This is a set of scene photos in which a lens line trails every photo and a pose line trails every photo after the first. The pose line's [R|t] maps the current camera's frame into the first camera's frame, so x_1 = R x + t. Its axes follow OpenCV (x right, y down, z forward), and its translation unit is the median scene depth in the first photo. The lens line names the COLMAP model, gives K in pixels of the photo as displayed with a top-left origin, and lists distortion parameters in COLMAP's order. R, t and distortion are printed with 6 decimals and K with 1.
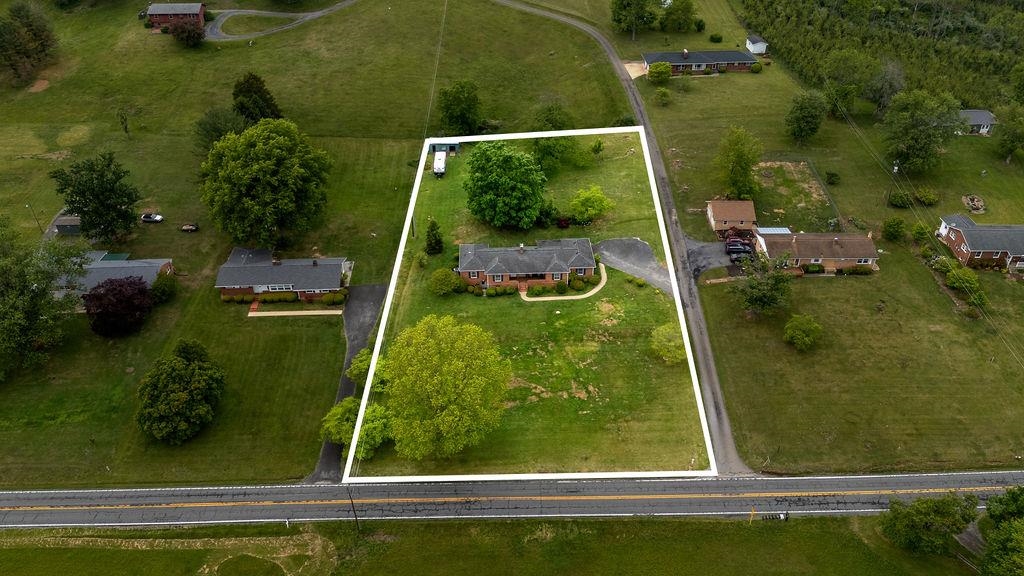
lens RADIAL K [[753.7, 0, 512.0], [0, 753.7, 288.0], [0, 0, 1]] dist [0.064595, -0.051384]
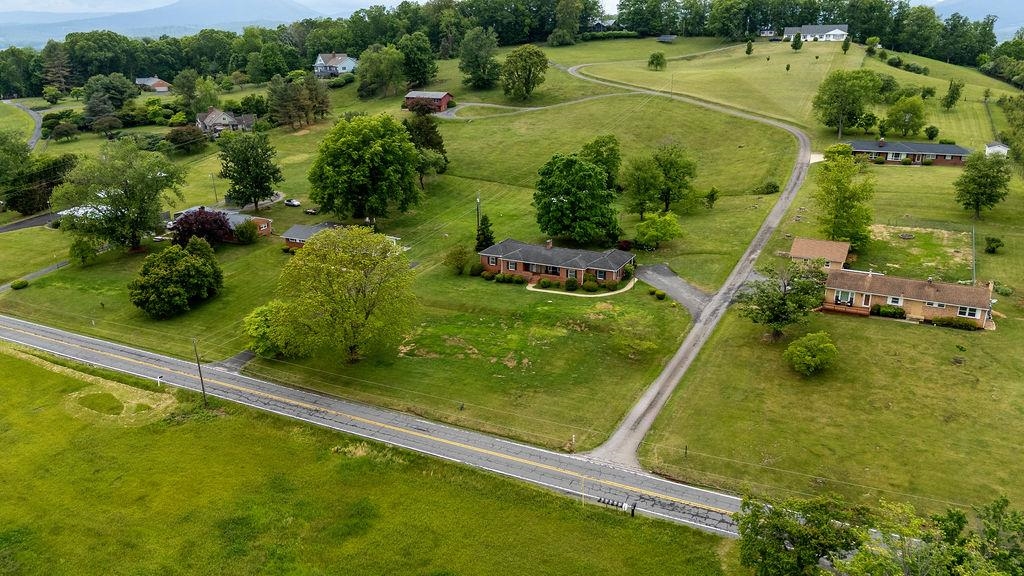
lens RADIAL K [[753.7, 0, 512.0], [0, 753.7, 288.0], [0, 0, 1]] dist [0.064595, -0.051384]
pose [[0.884032, 0.149735, -0.442794, 0.394985], [-0.263109, 0.942382, -0.206617, 0.203724], [0.386343, 0.299159, 0.872492, 0.195319]]
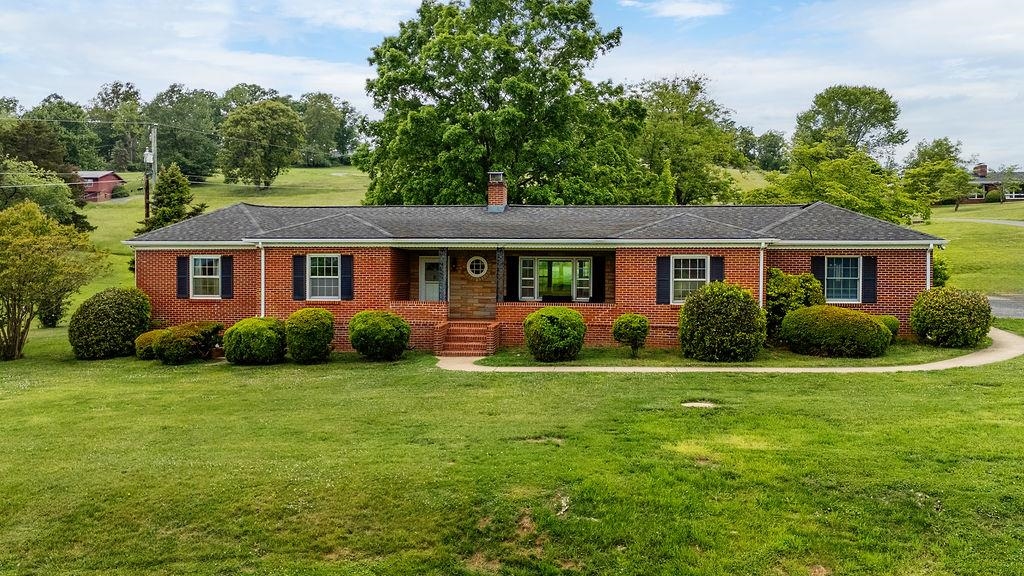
lens RADIAL K [[845.6, 0, 500.9], [0, 845.6, 282.9], [0, 0, 1]] dist [0.092079, -0.097039]
pose [[0.985027, 0.012166, -0.171971, 0.051584], [-0.104092, 0.837135, -0.537001, 0.083592], [0.137430, 0.546861, 0.825867, 0.846742]]
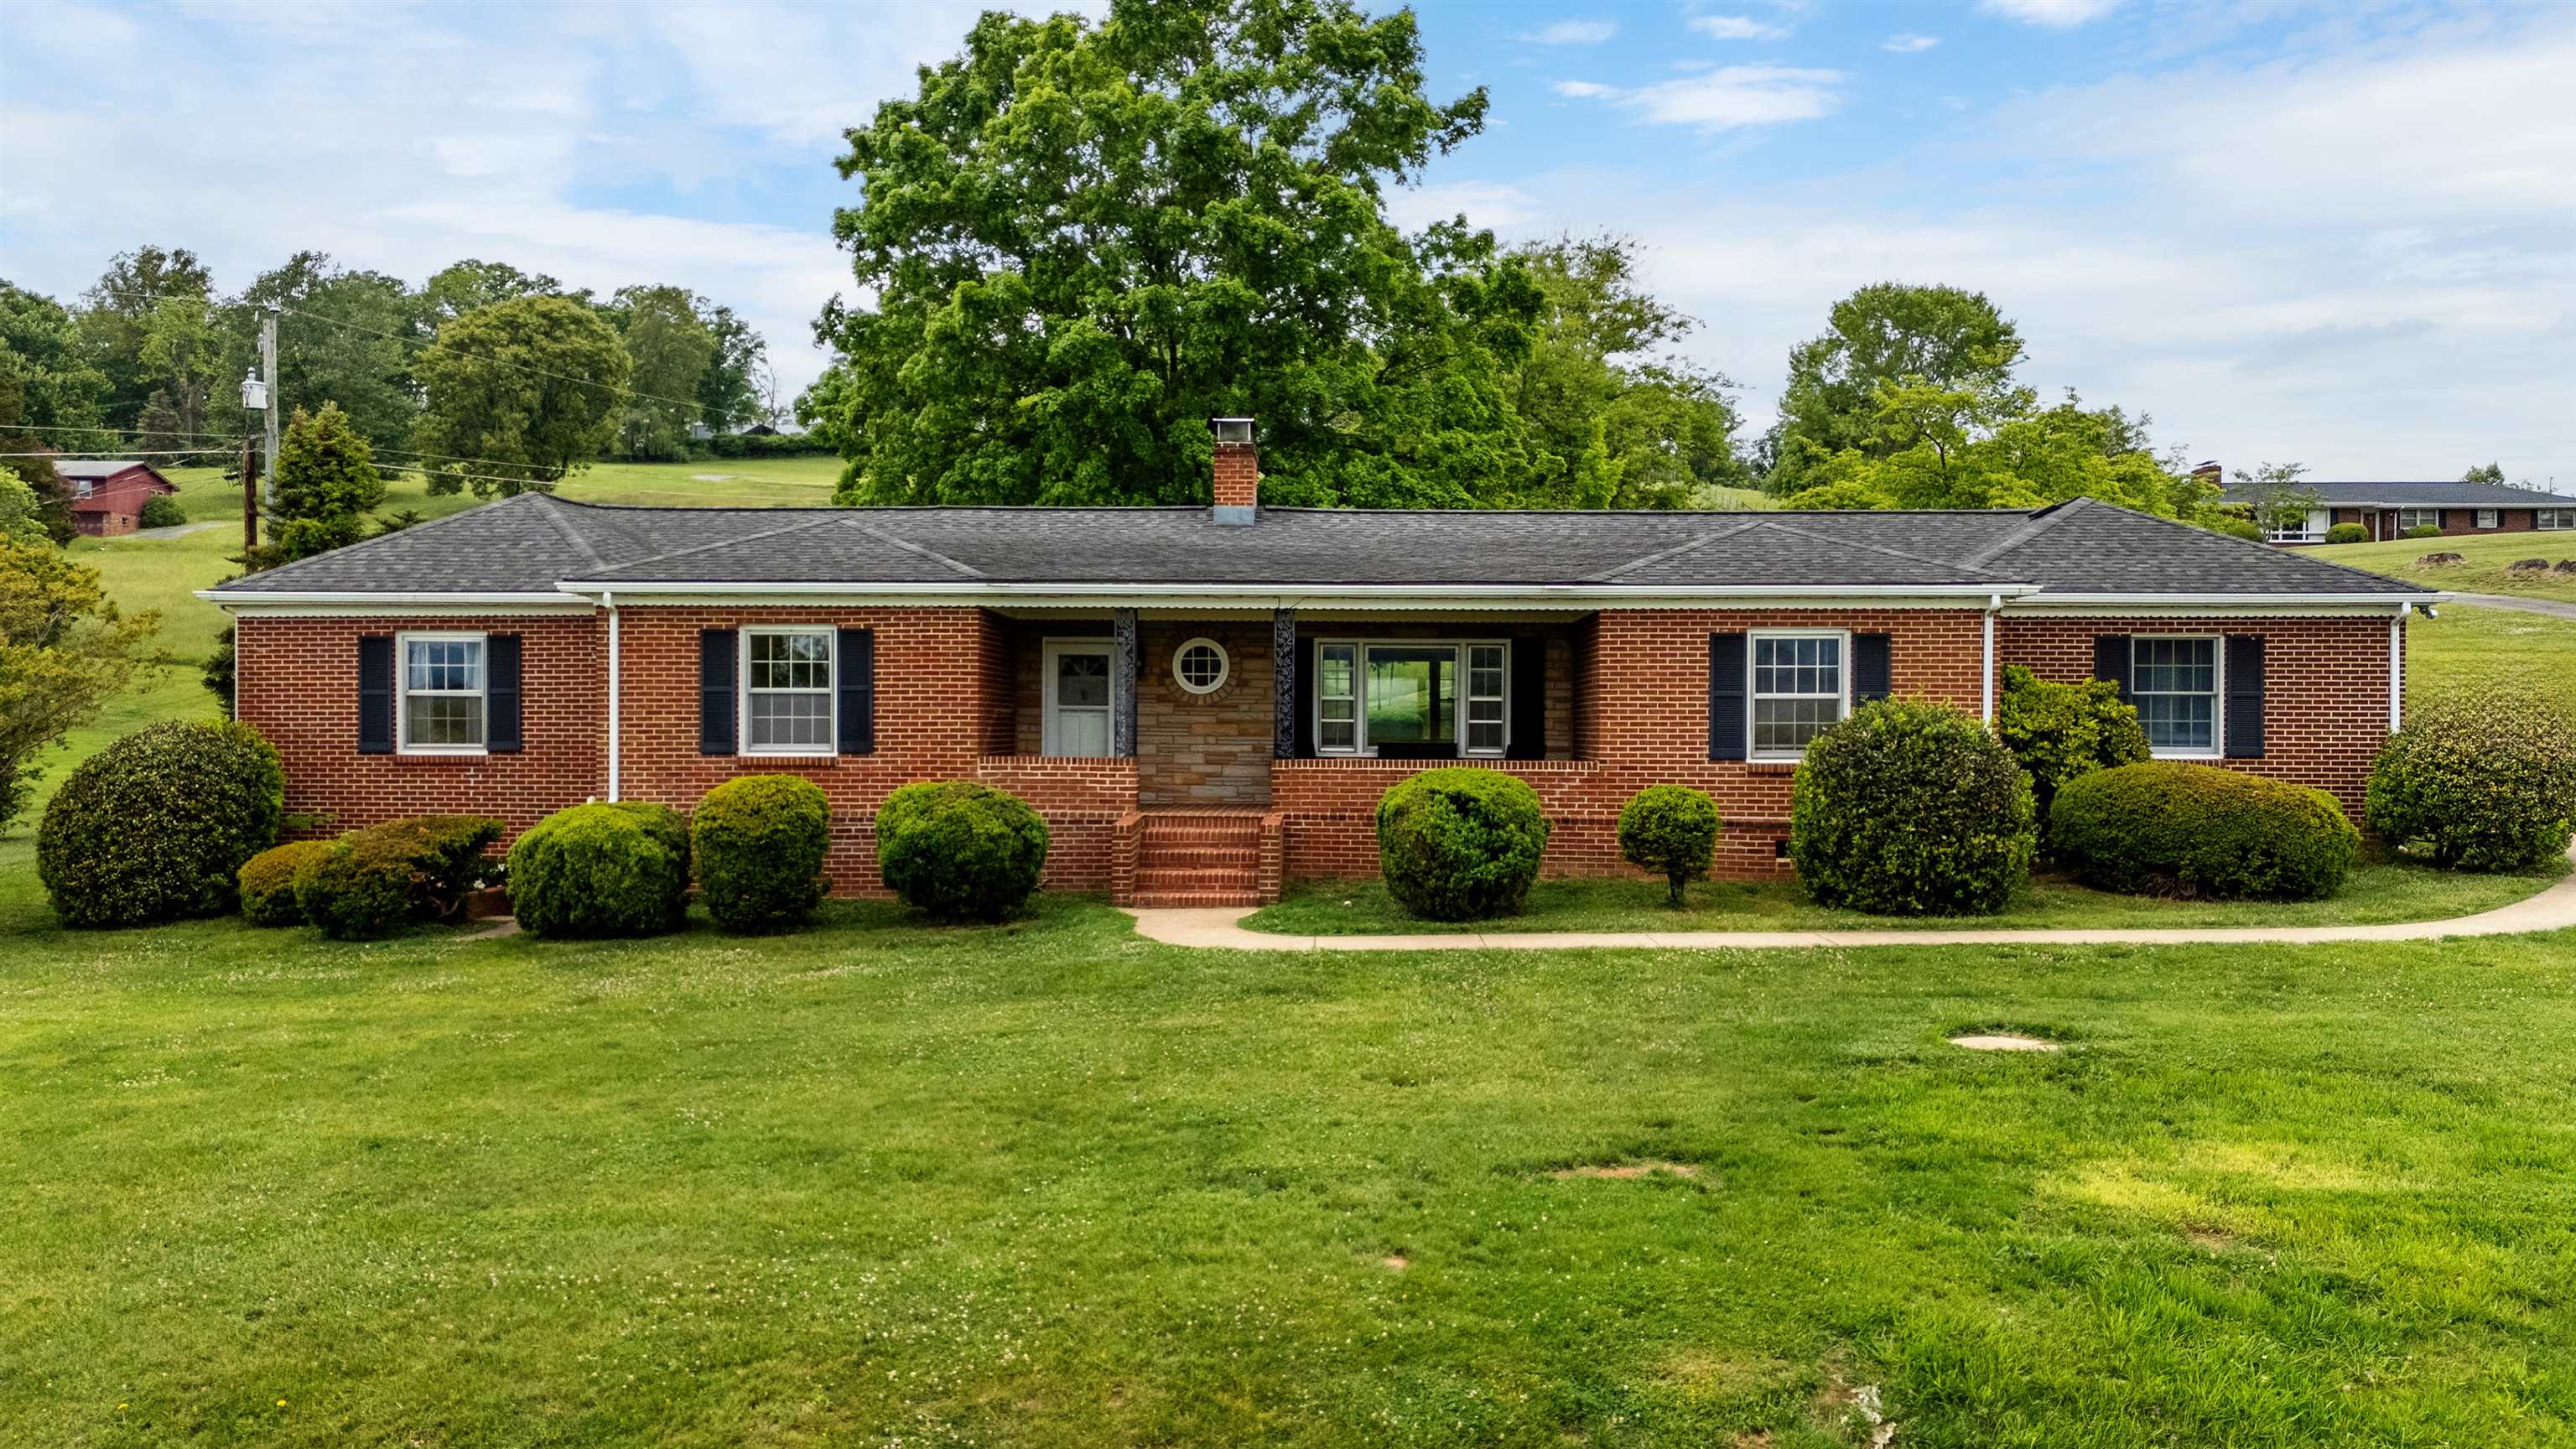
lens RADIAL K [[1941.7, 0, 1262.2], [0, 1941.7, 718.1], [0, 0, 1]] dist [0.077781, -0.066428]
pose [[0.996726, 0.009523, -0.080289, 0.030887], [-0.052551, 0.830983, -0.553810, 0.071599], [0.061445, 0.556216, 0.828763, 0.870491]]
